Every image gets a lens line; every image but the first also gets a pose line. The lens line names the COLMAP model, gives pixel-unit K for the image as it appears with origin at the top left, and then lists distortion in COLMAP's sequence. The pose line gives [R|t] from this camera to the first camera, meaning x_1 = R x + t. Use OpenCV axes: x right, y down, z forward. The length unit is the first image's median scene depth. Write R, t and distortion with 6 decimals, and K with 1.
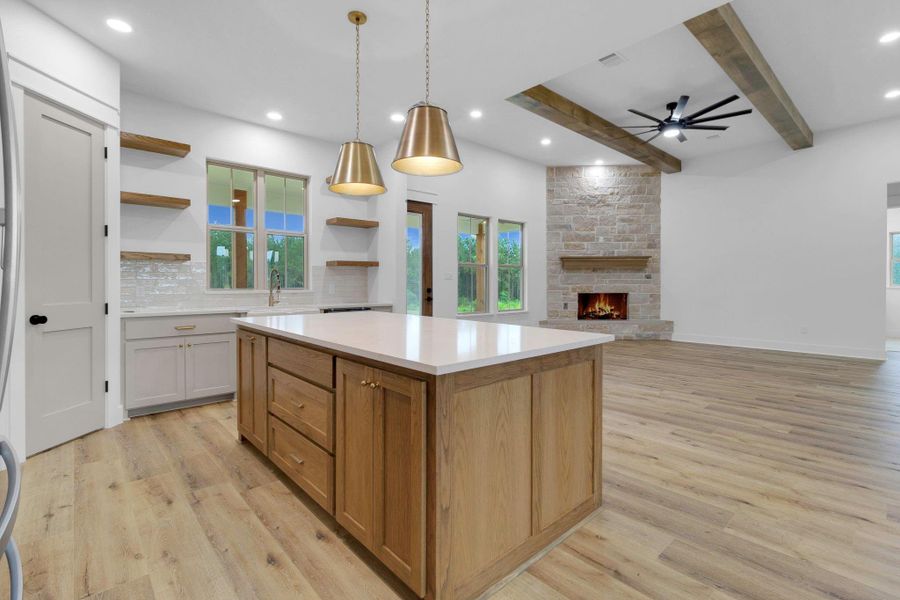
lens RADIAL K [[417.0, 0, 451.5], [0, 417.0, 286.6], [0, 0, 1]] dist [0.000637, 0.000225]
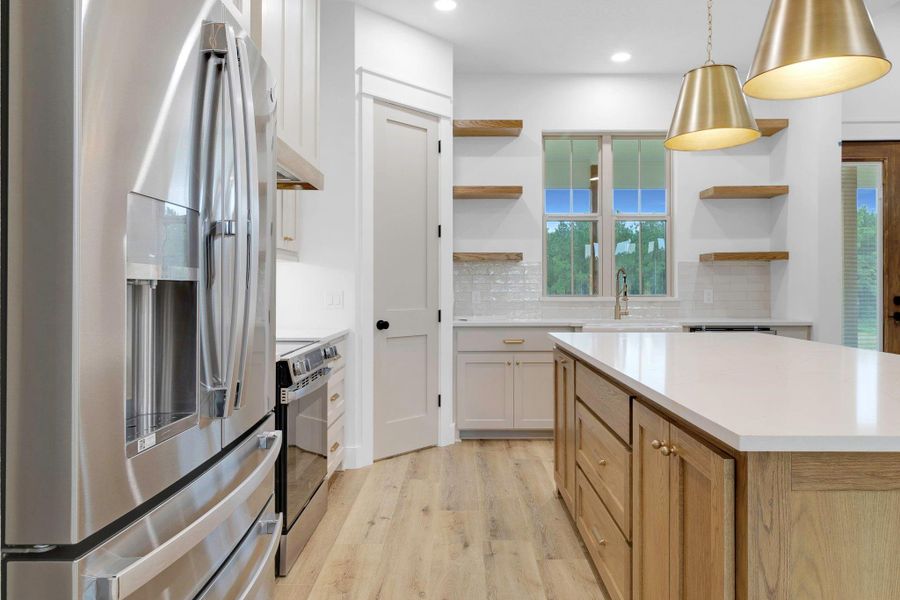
lens RADIAL K [[595.5, 0, 451.1], [0, 595.5, 288.2], [0, 0, 1]] dist [-0.002019, 0.001006]
pose [[0.732301, -0.002599, -0.680976, 0.083652], [-0.002308, 0.999978, -0.006298, 0.000066], [0.680977, 0.006184, 0.732278, 0.055474]]
